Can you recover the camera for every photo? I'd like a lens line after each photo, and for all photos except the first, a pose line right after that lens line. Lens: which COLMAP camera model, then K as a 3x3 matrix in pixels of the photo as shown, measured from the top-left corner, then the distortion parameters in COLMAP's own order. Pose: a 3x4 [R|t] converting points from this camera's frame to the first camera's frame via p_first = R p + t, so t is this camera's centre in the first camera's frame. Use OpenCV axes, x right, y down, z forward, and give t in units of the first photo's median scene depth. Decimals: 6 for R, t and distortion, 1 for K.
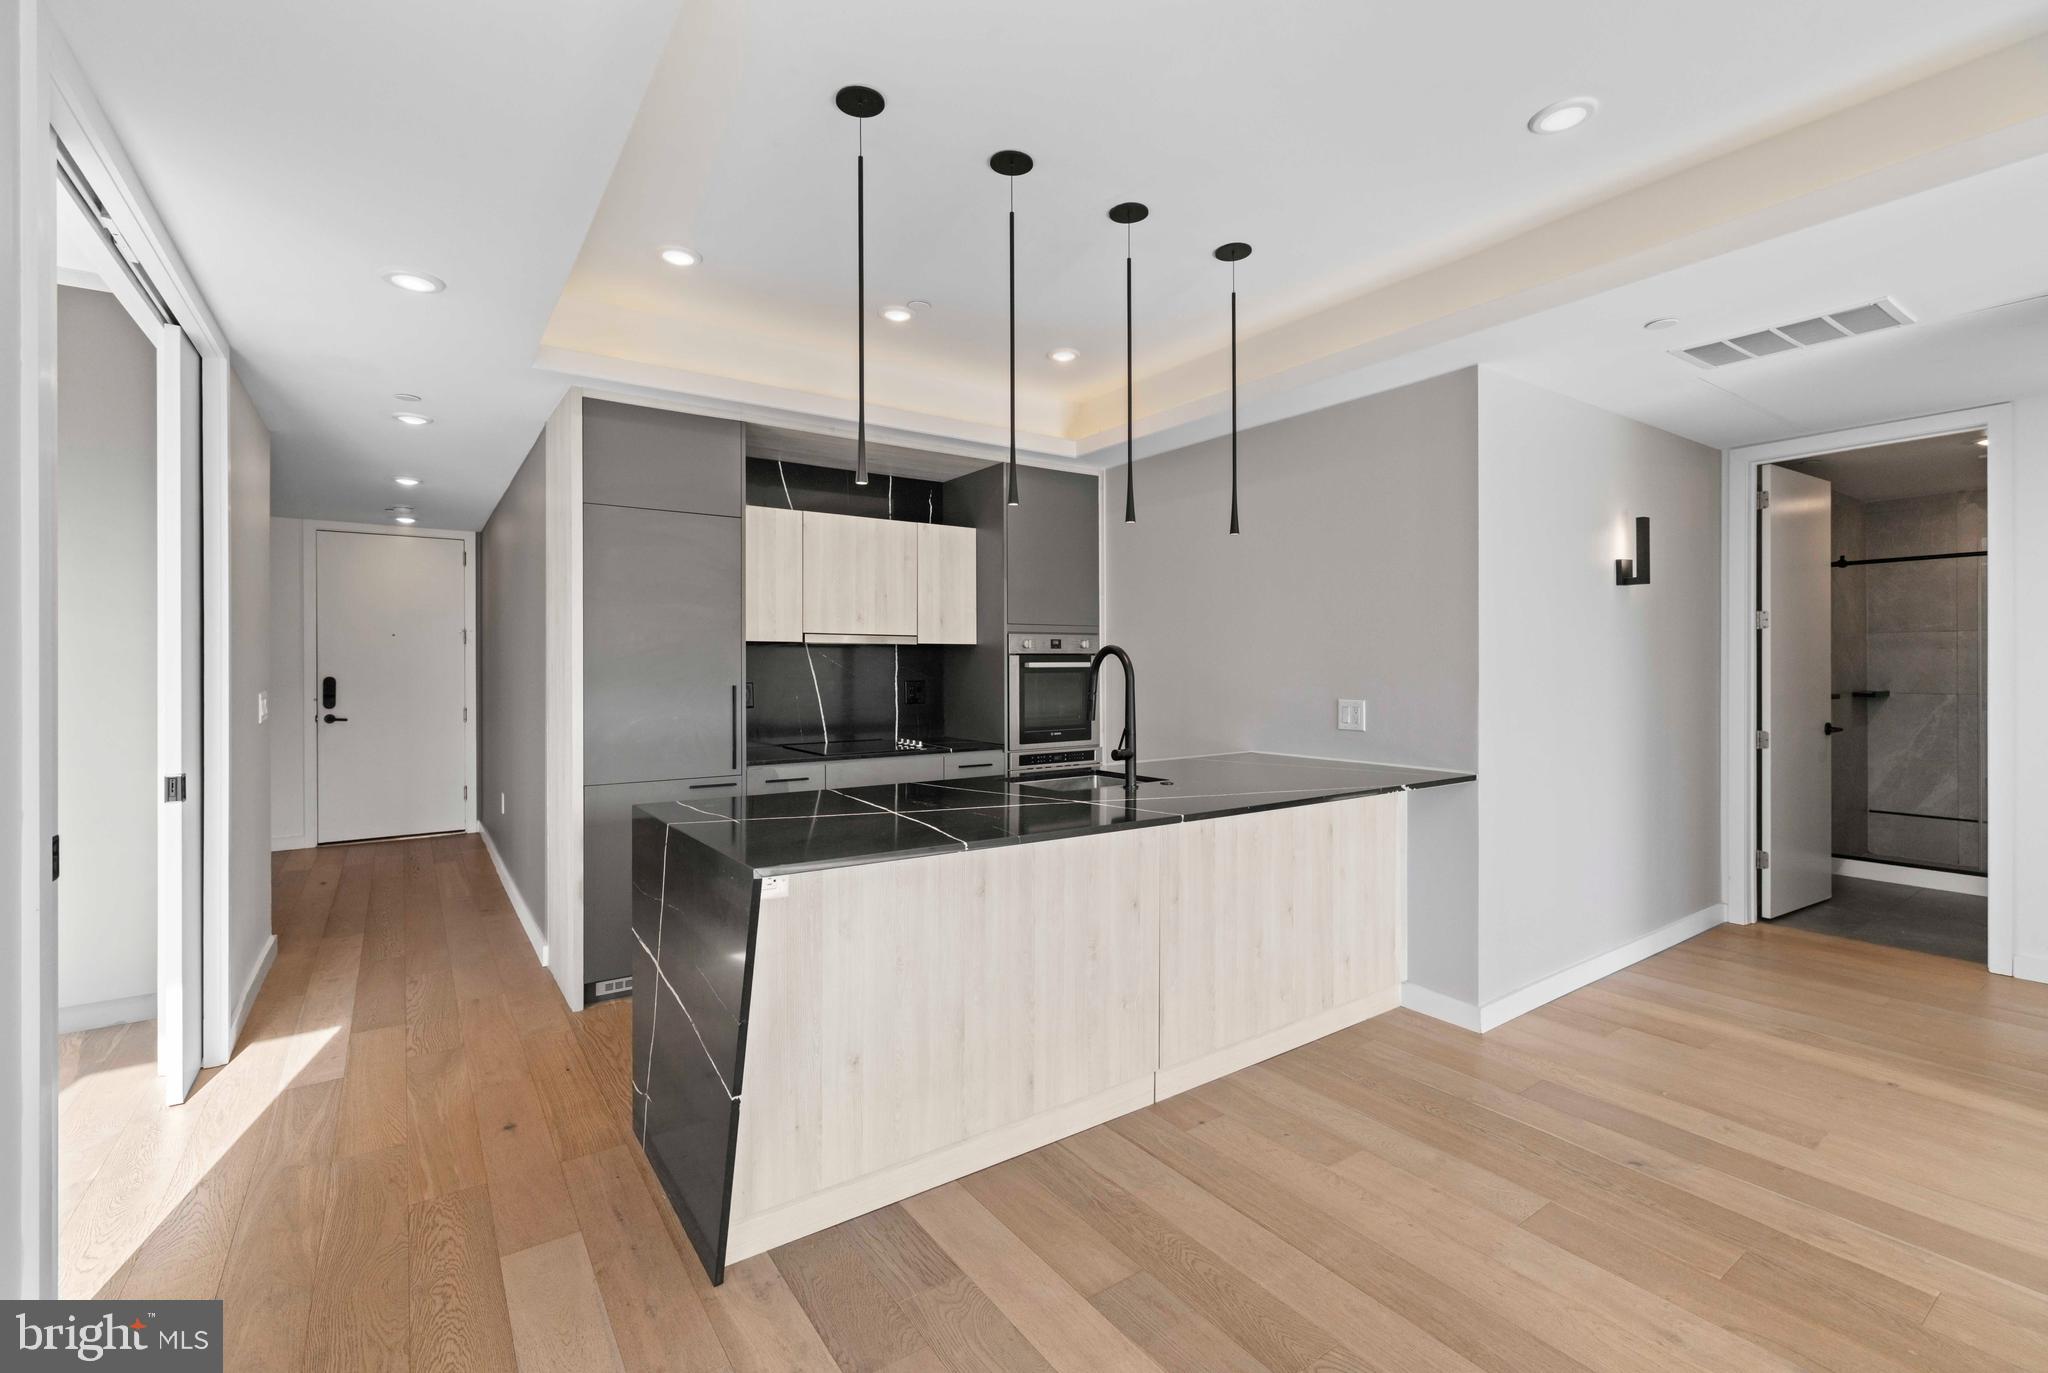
lens RADIAL K [[906.7, 0, 988.9], [0, 906.7, 676.3], [0, 0, 1]] dist [-0.003011, 0.002781]
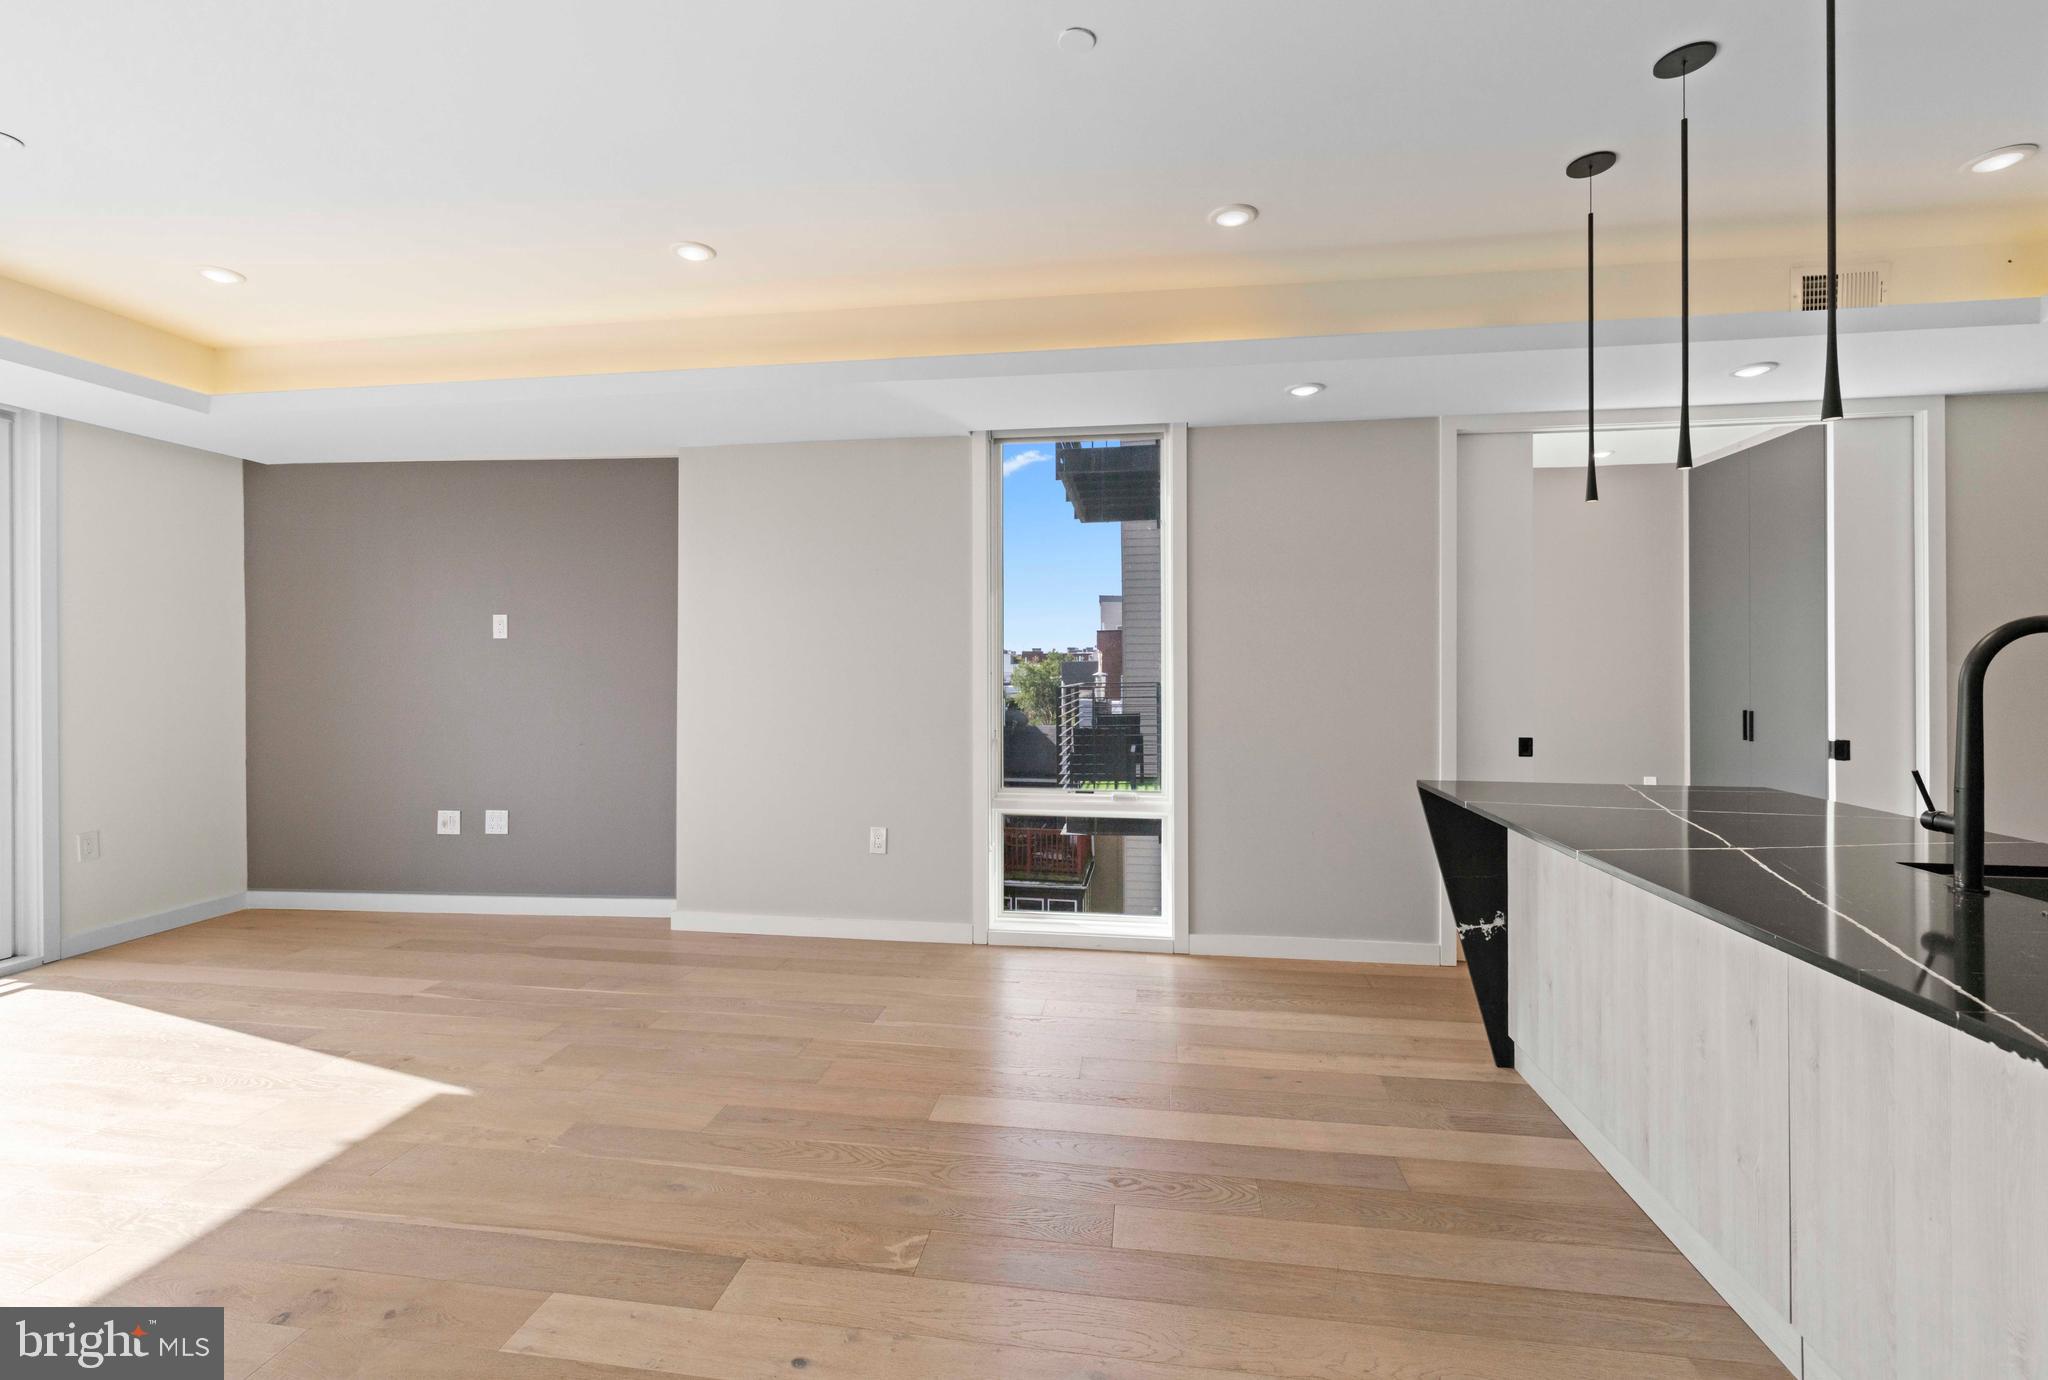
lens RADIAL K [[831.7, 0, 995.0], [0, 831.7, 676.3], [0, 0, 1]] dist [0.003684, -0.000101]
pose [[-0.694649, 0.011027, -0.719264, 0.670857], [-0.002528, 0.999839, 0.017769, -0.005396], [0.719344, 0.014162, -0.694509, 0.703100]]
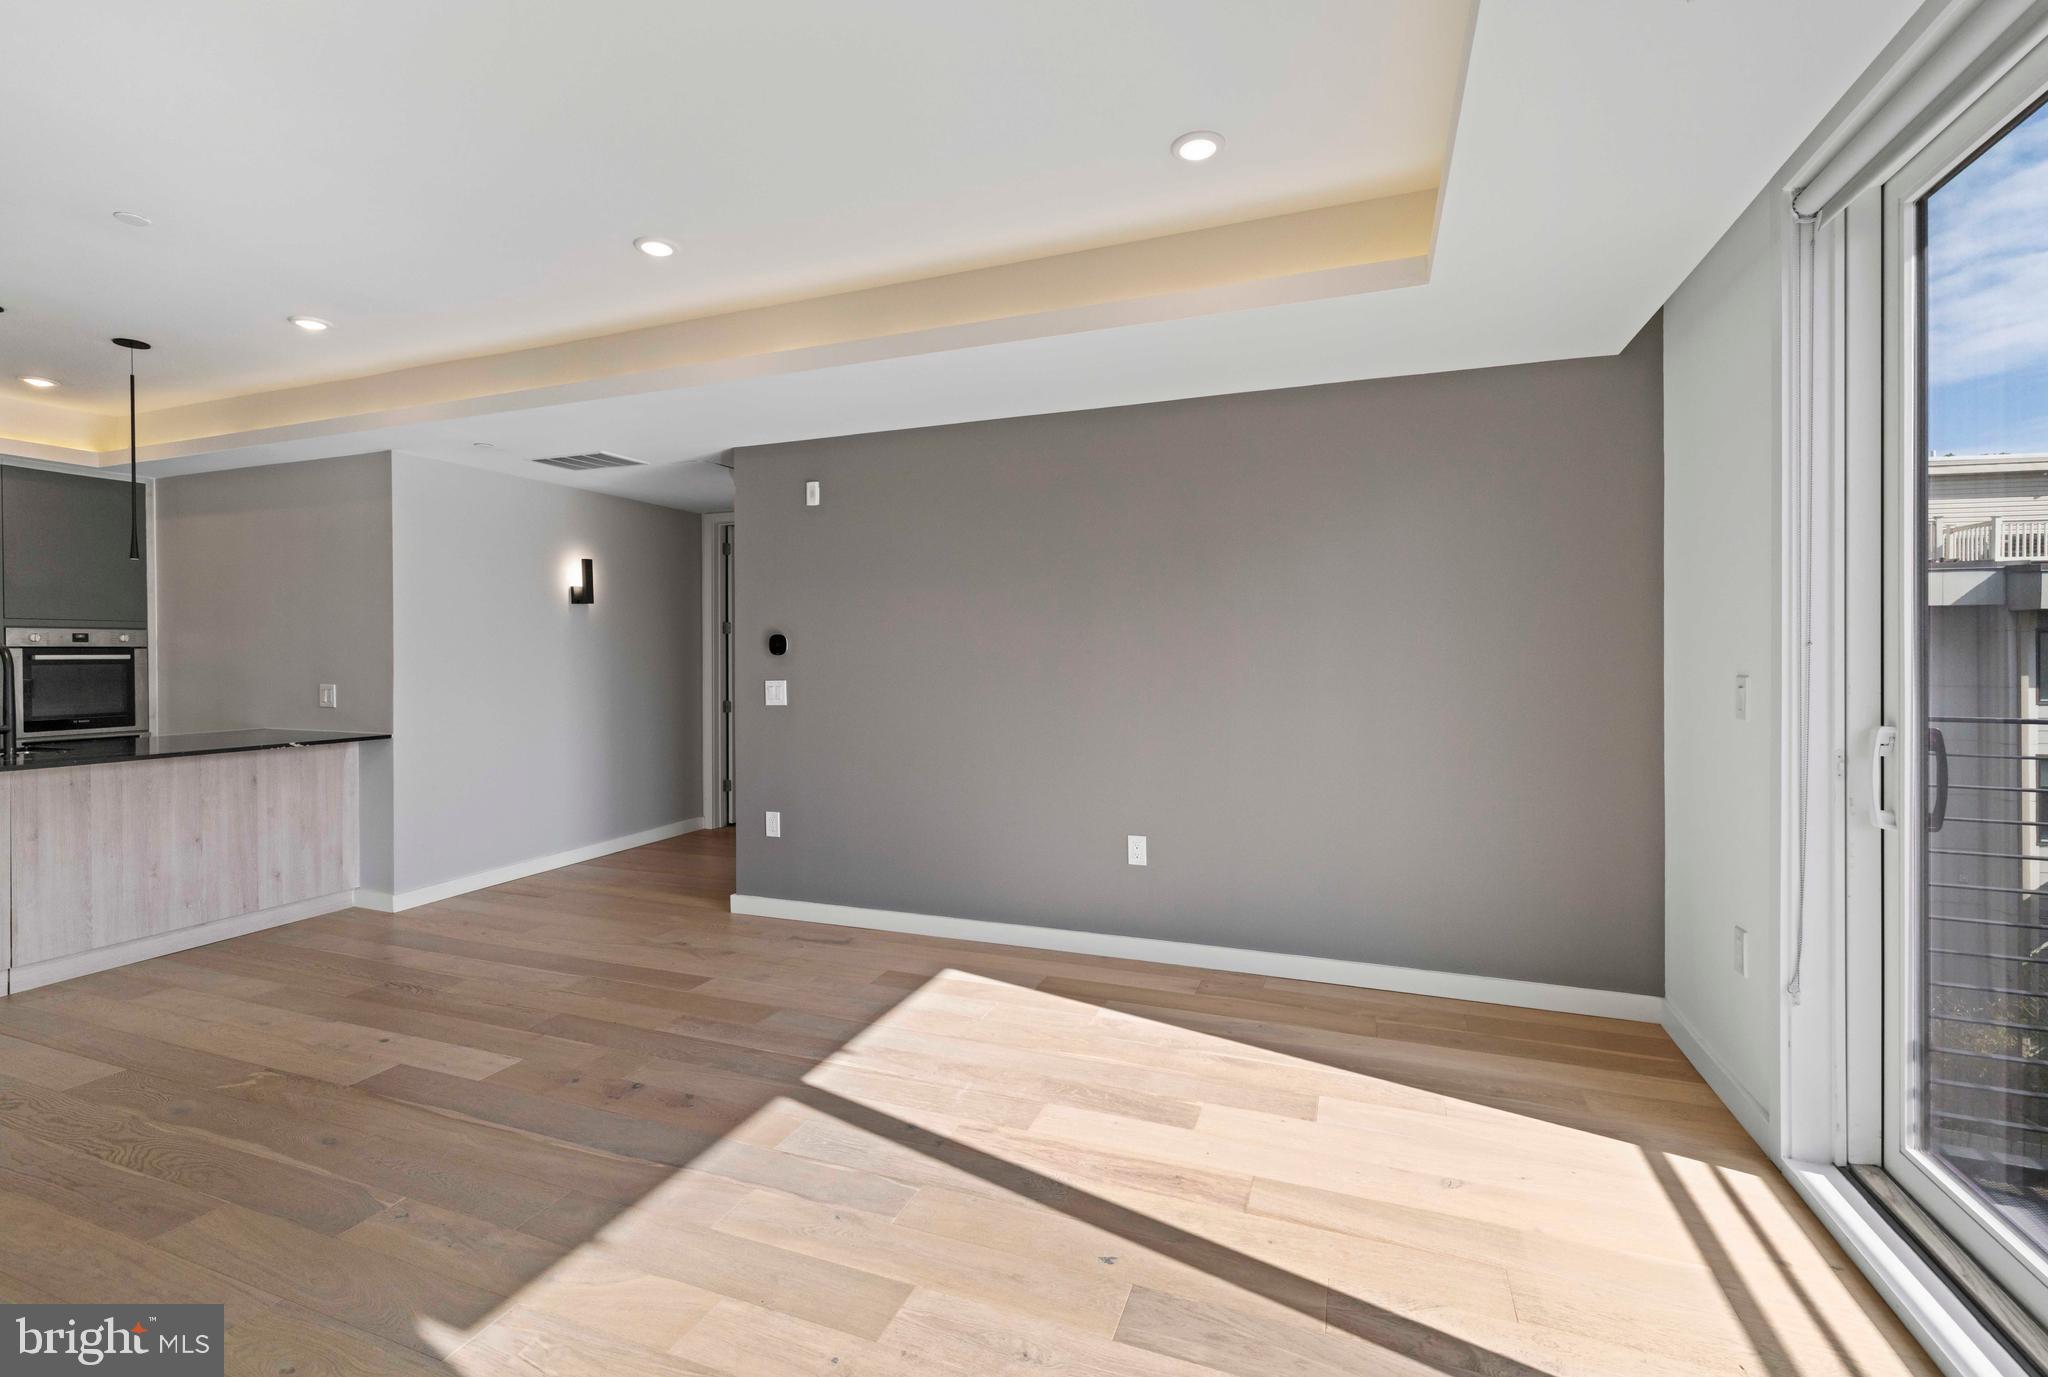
lens RADIAL K [[956.8, 0, 1125.0], [0, 956.8, 670.0], [0, 0, 1]] dist [-0.000125, -0.001479]
pose [[0.812496, -0.006640, 0.582929, 0.488648], [0.004085, 0.999975, 0.005696, 0.001284], [-0.582953, -0.002247, 0.812503, -0.746372]]
